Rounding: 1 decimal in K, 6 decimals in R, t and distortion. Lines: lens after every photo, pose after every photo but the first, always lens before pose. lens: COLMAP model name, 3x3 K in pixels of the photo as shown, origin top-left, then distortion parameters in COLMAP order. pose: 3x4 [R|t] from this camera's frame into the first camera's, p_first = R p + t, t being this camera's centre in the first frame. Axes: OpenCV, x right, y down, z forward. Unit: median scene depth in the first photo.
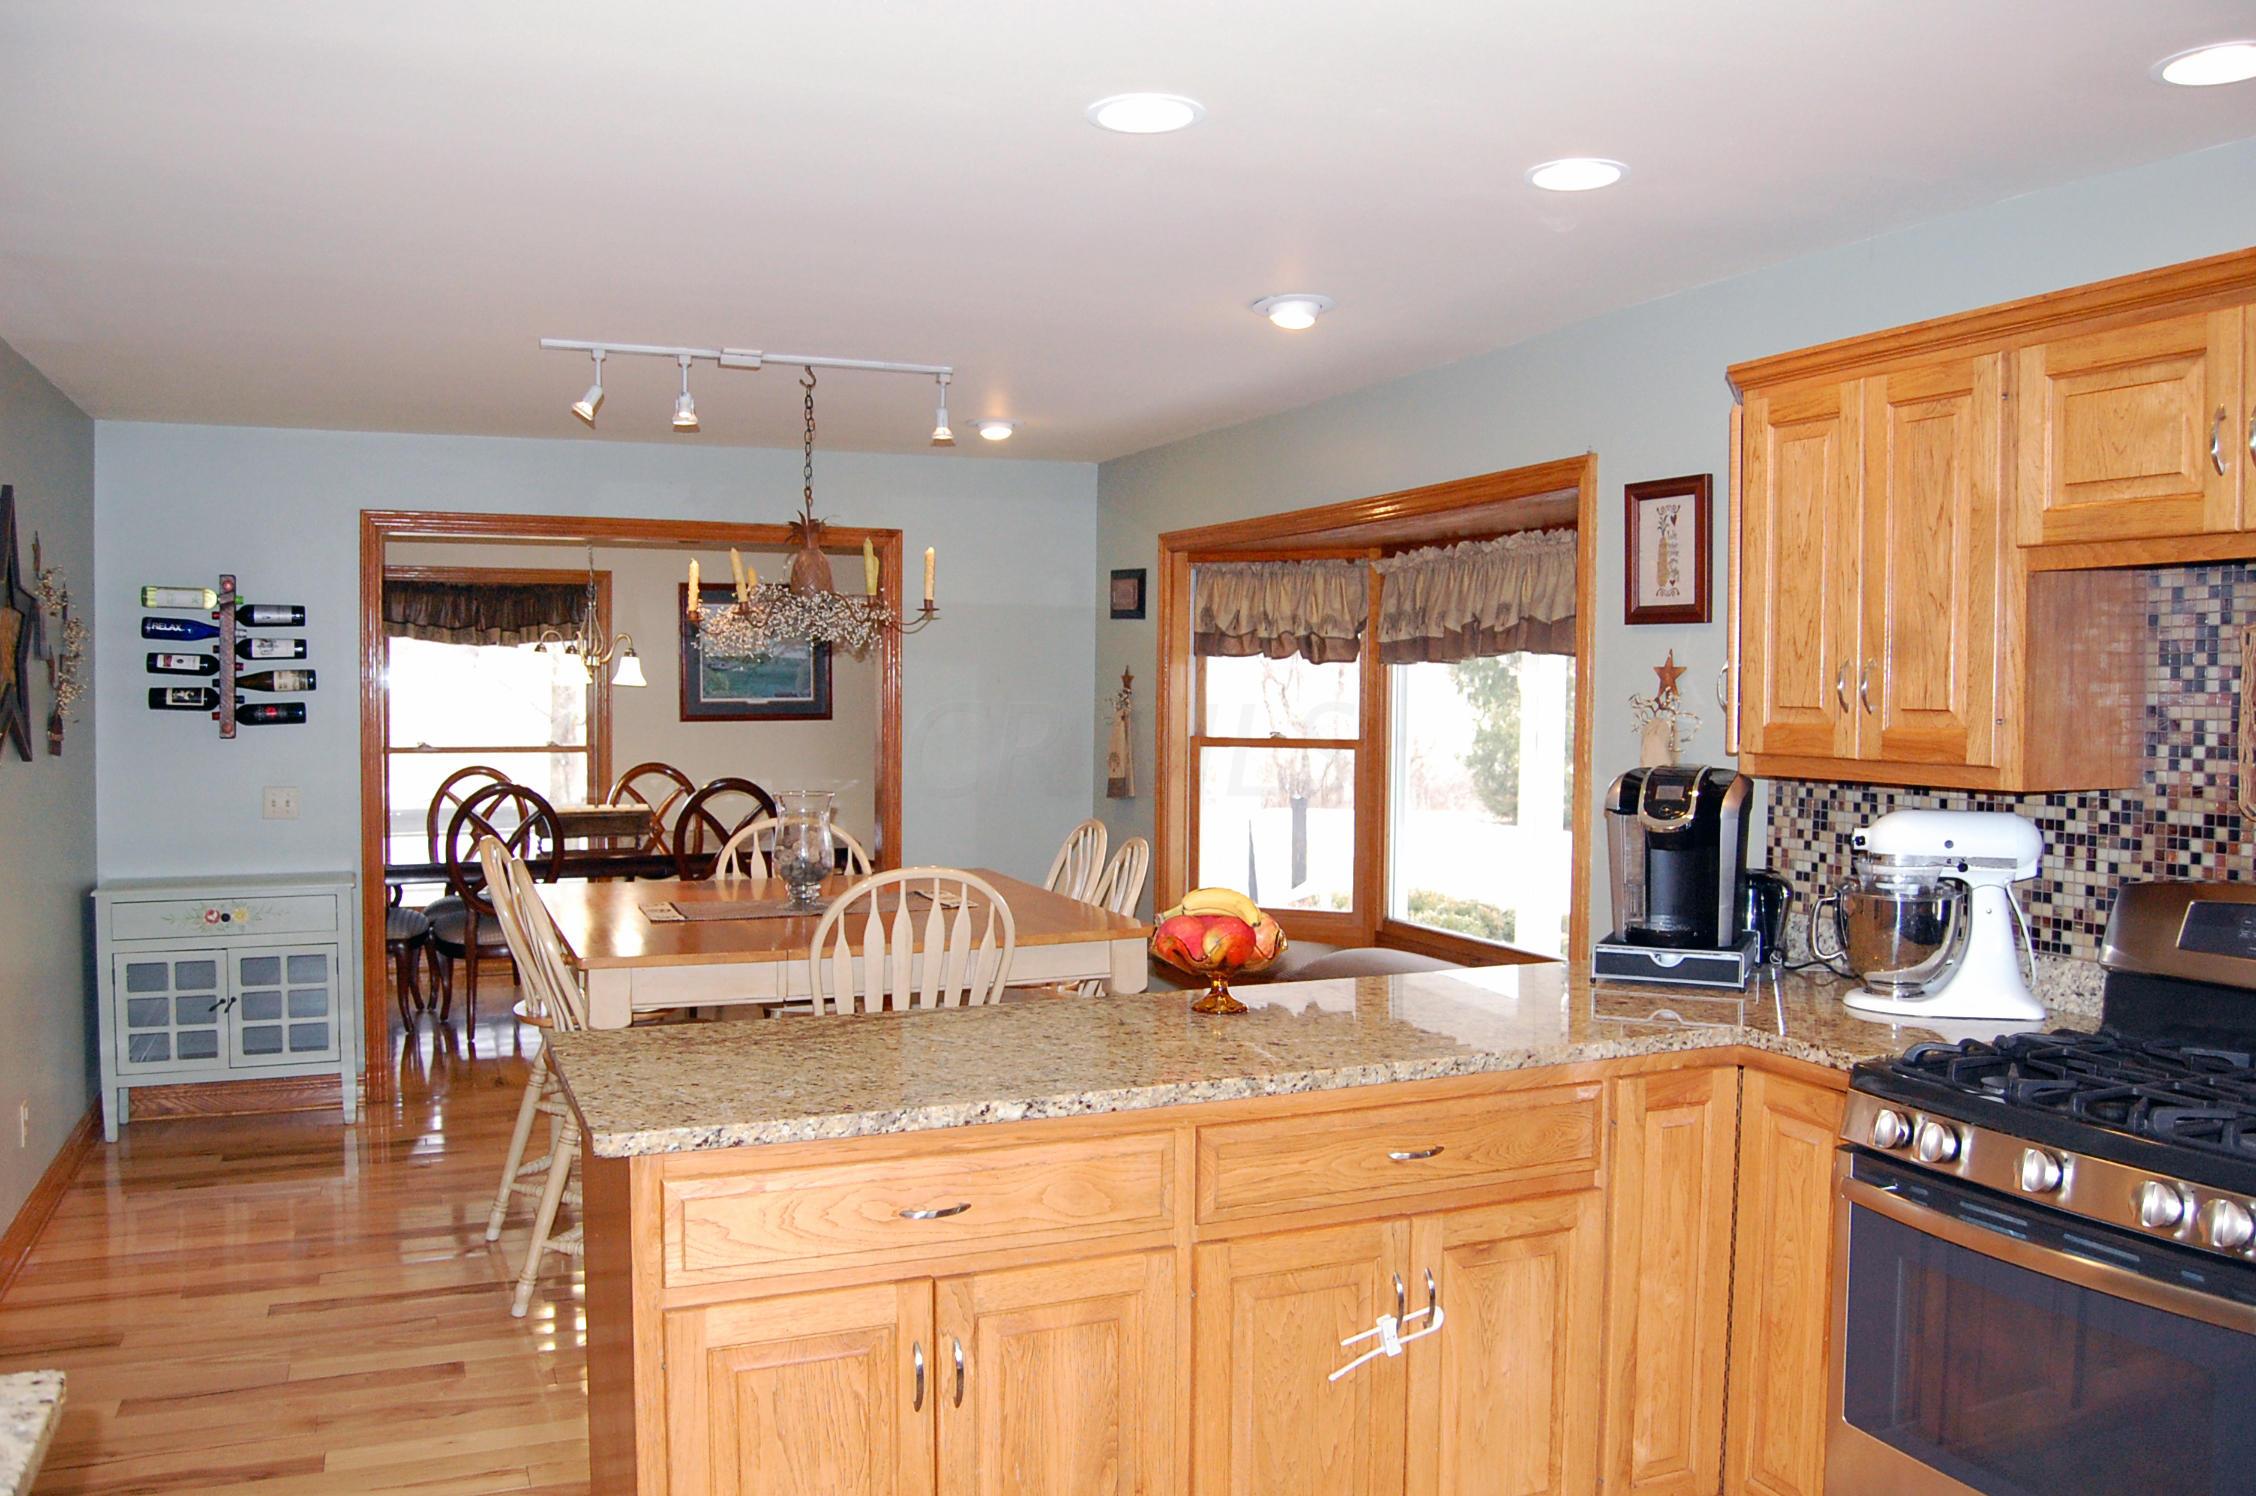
lens RADIAL K [[1765.8, 0, 1121.5], [0, 1765.8, 745.4], [0, 0, 1]] dist [-0.092667, 0.032812]
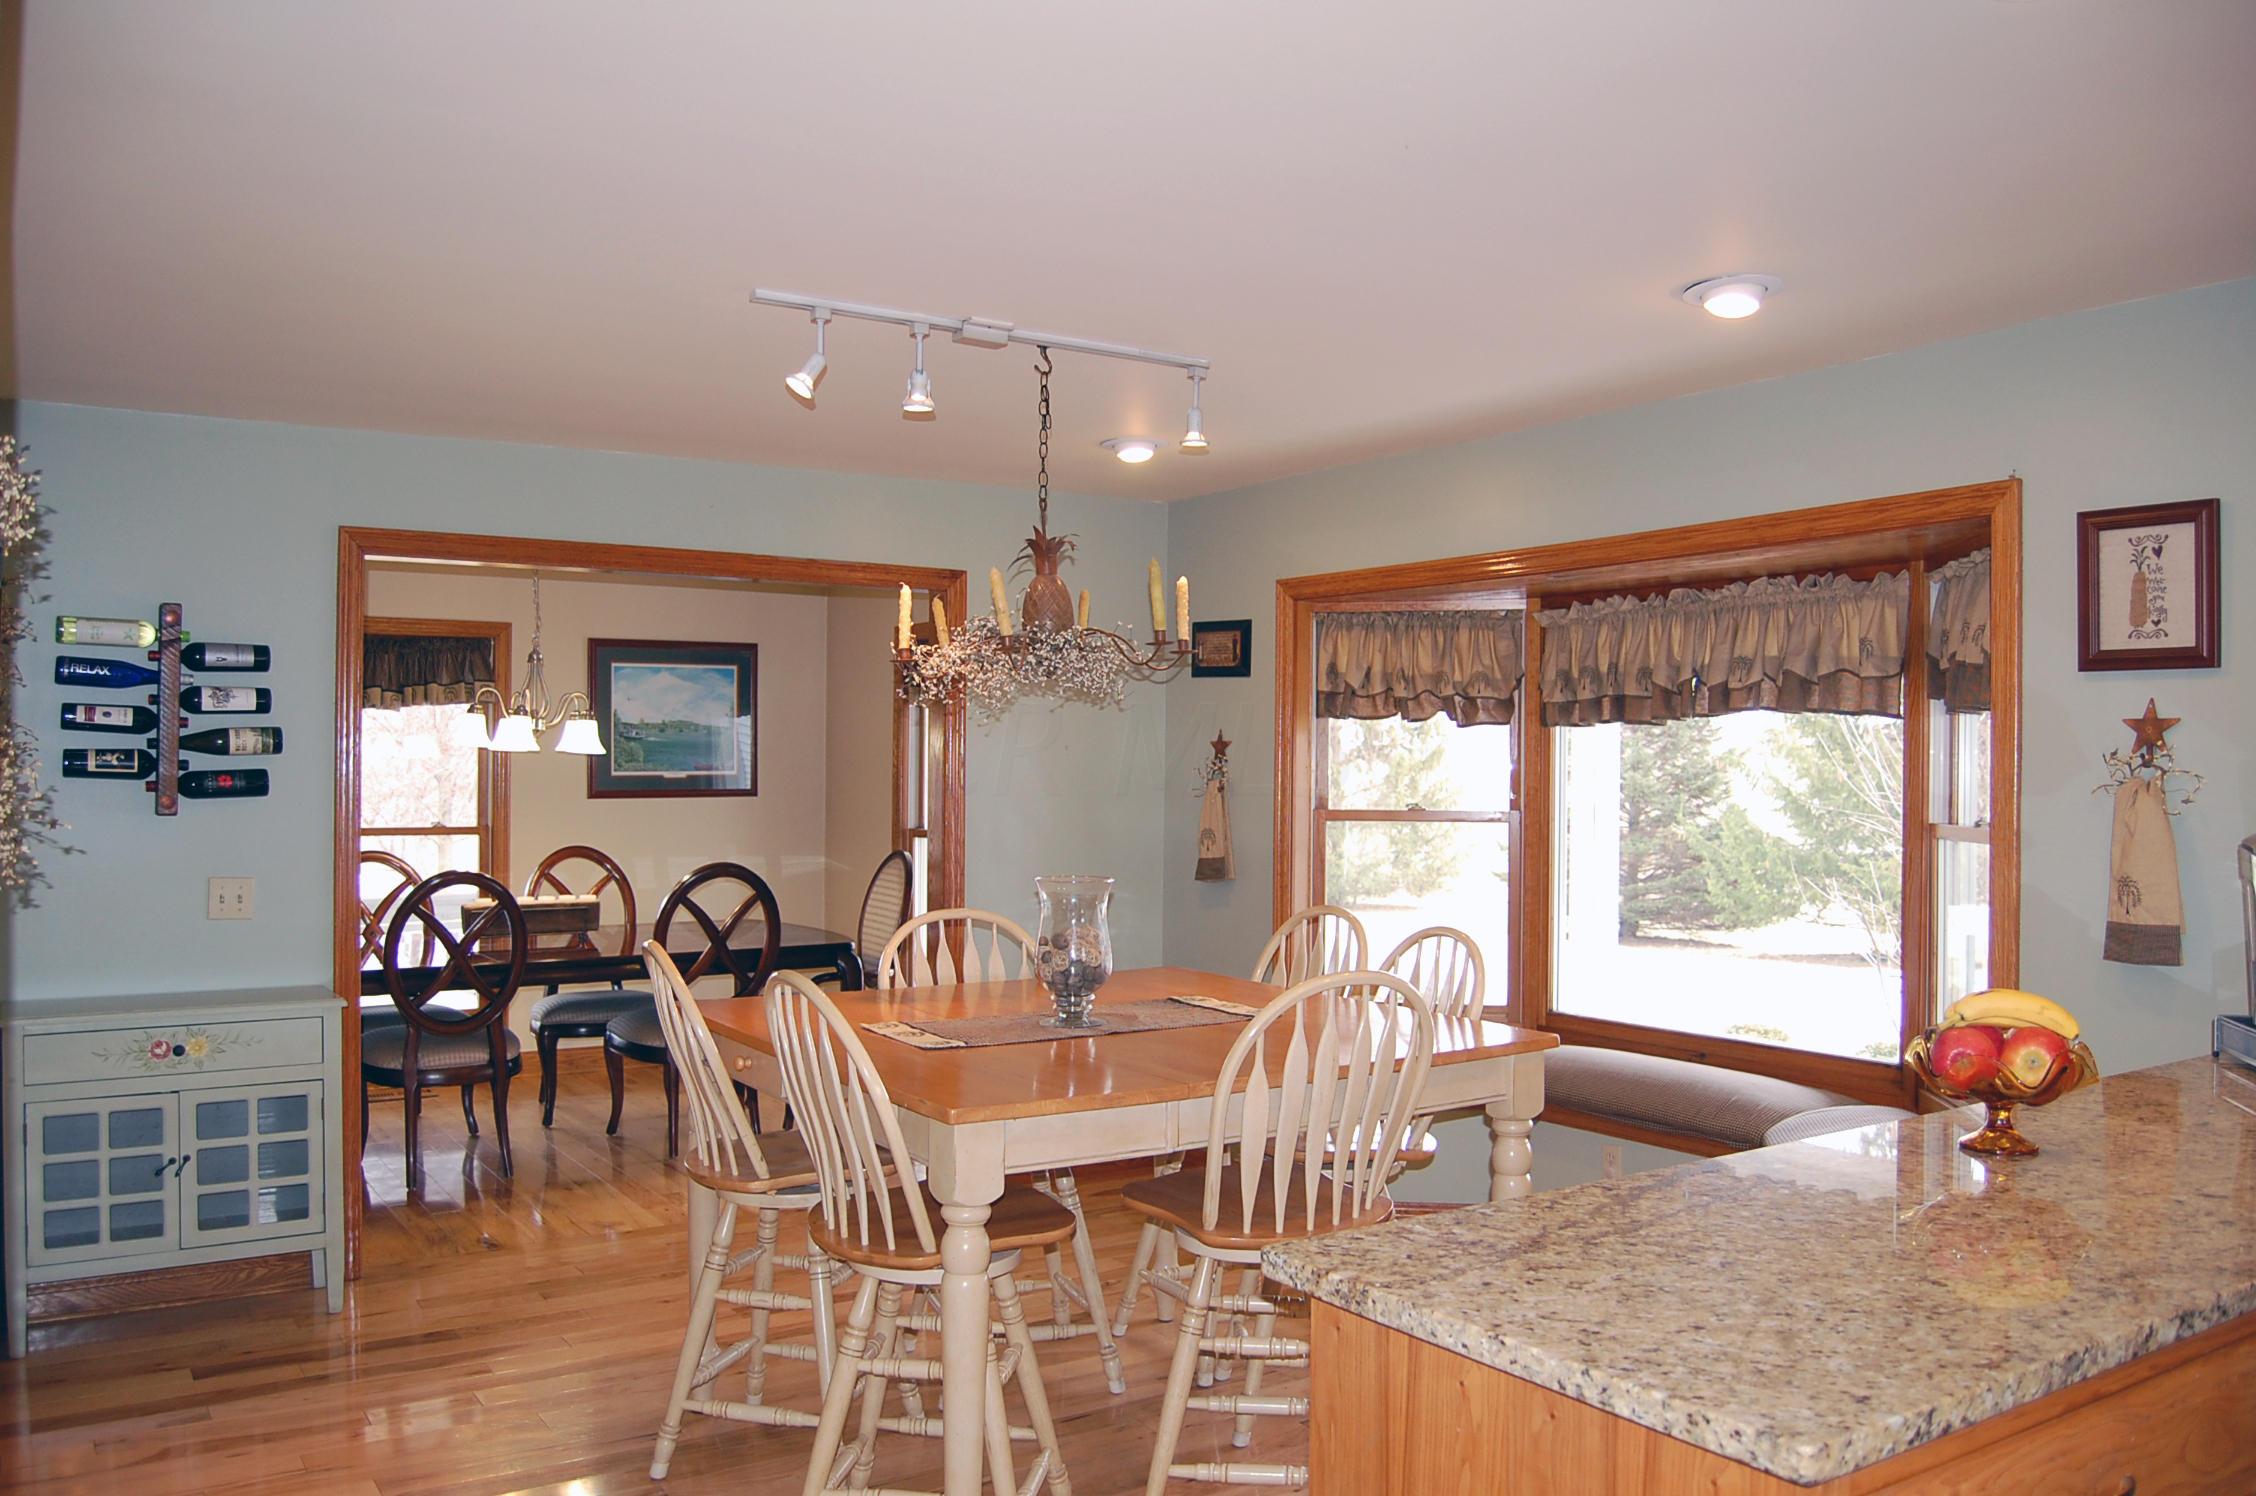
lens RADIAL K [[1765.8, 0, 1133.0], [0, 1765.8, 756.2], [0, 0, 1]] dist [-0.092667, 0.032812]
pose [[0.983080, 0.000109, 0.183179, -0.234512], [0.007277, 0.999187, -0.039650, 0.003028], [-0.183034, 0.040312, 0.982280, 0.167140]]
